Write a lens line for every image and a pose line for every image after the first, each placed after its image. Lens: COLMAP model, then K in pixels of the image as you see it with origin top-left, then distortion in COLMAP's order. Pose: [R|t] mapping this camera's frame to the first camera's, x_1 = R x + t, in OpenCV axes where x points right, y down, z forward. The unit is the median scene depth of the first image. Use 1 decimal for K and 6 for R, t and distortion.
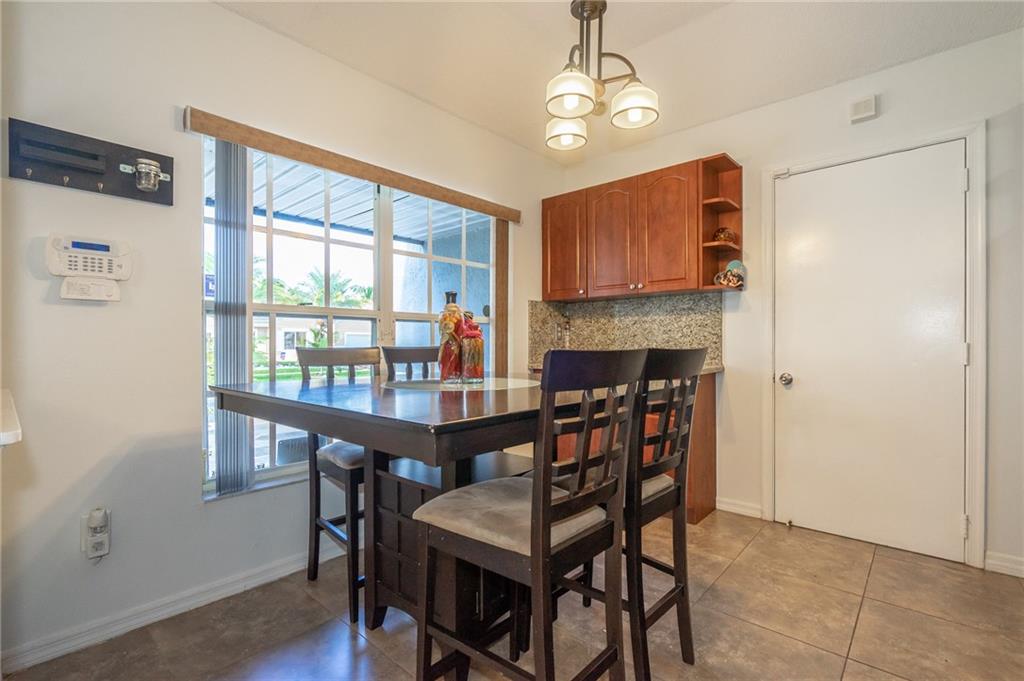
lens RADIAL K [[467.2, 0, 513.2], [0, 467.2, 340.2], [0, 0, 1]] dist [0.000789, 0.001283]
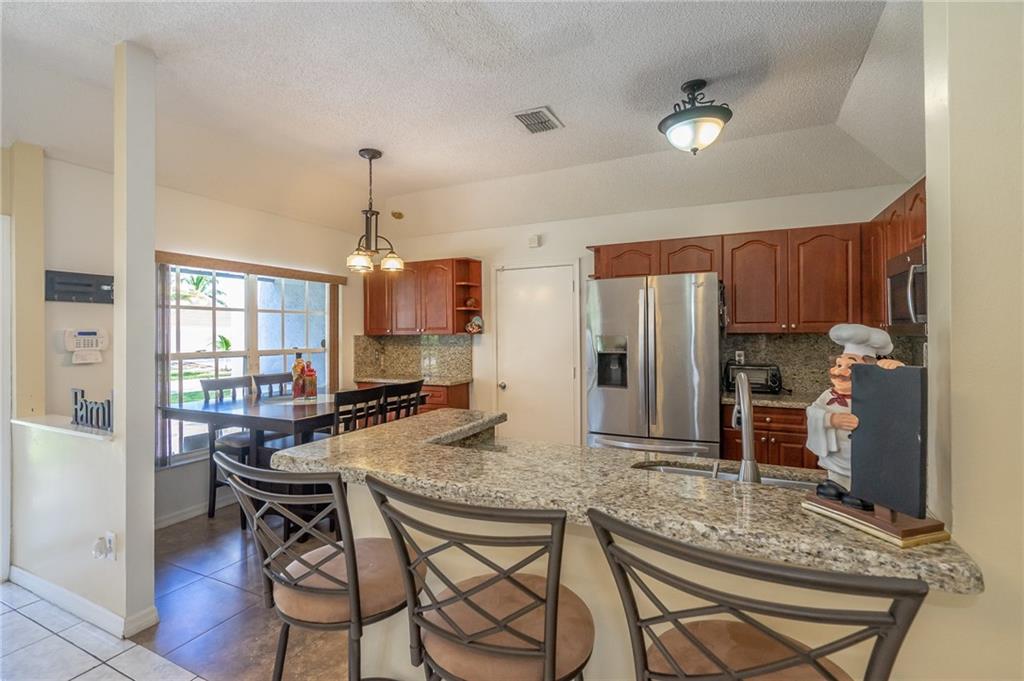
lens RADIAL K [[479.4, 0, 495.8], [0, 479.4, 328.9], [0, 0, 1]] dist [-0.001227, 0.000652]
pose [[0.965458, -0.003112, 0.260541, 0.110718], [0.003965, 0.999988, -0.002748, -0.154622], [-0.260529, 0.003686, 0.965459, -0.910166]]
